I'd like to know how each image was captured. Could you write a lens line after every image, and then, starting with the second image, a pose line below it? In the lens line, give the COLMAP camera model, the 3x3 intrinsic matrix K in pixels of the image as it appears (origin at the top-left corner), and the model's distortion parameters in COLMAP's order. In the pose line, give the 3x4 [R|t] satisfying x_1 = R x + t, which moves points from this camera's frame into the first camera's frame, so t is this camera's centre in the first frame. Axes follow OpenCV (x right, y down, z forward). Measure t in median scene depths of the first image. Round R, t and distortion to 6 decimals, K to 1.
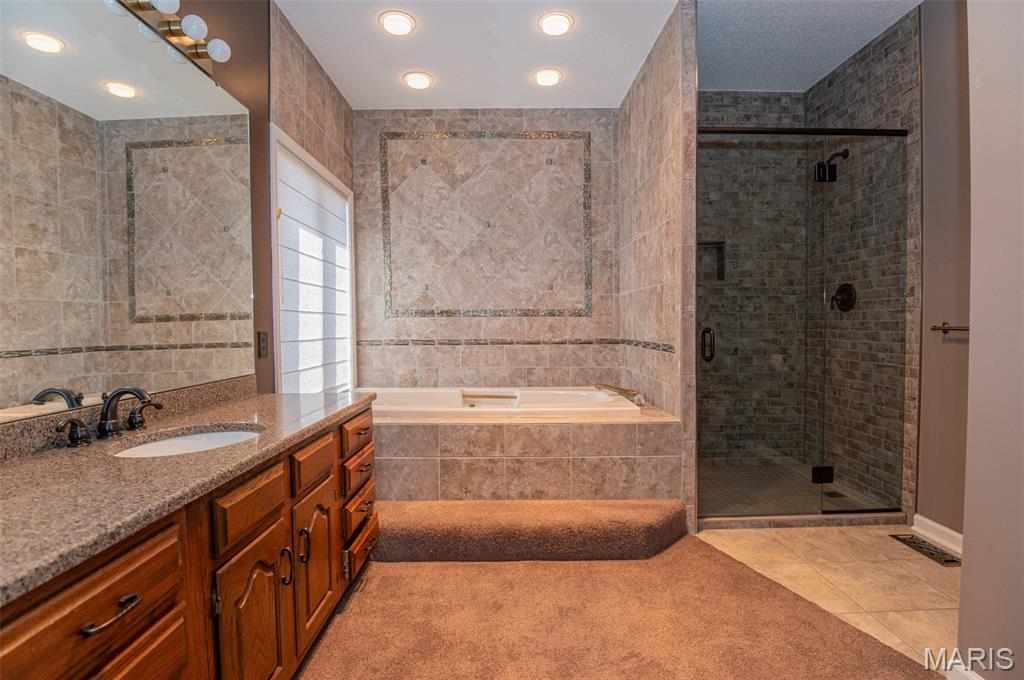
lens RADIAL K [[496.3, 0, 511.3], [0, 496.3, 340.0], [0, 0, 1]] dist [-0.025687, -0.001887]
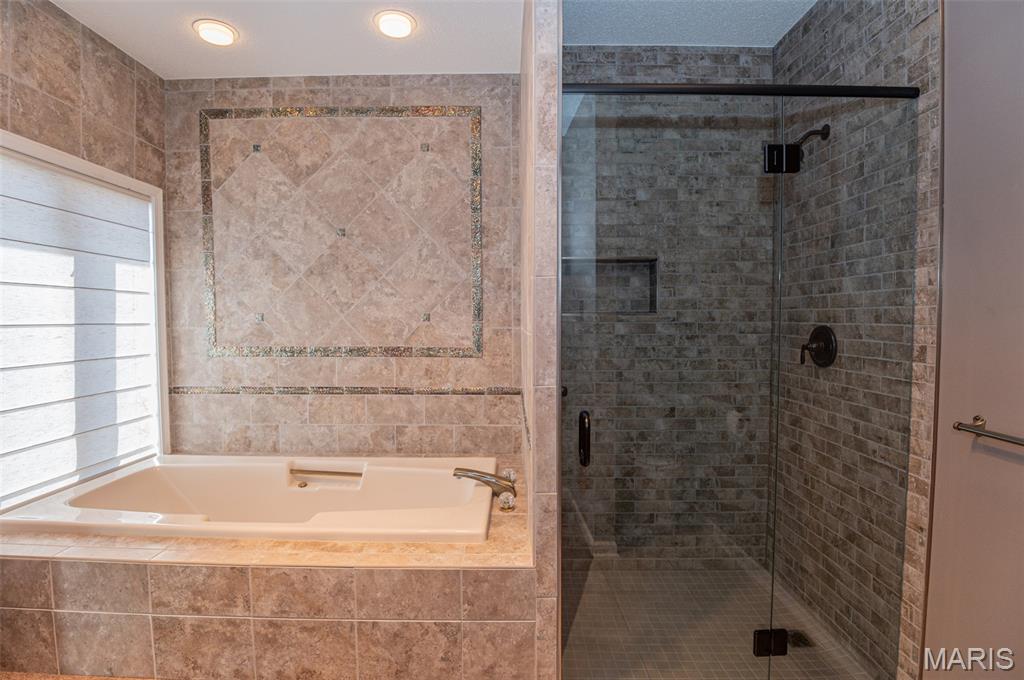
lens RADIAL K [[496.3, 0, 511.2], [0, 496.3, 340.1], [0, 0, 1]] dist [-0.025687, -0.001887]
pose [[0.999893, 0.006178, -0.013259, 0.233545], [-0.006025, 0.999915, 0.011539, -0.089469], [0.013329, -0.011457, 0.999846, 0.283885]]
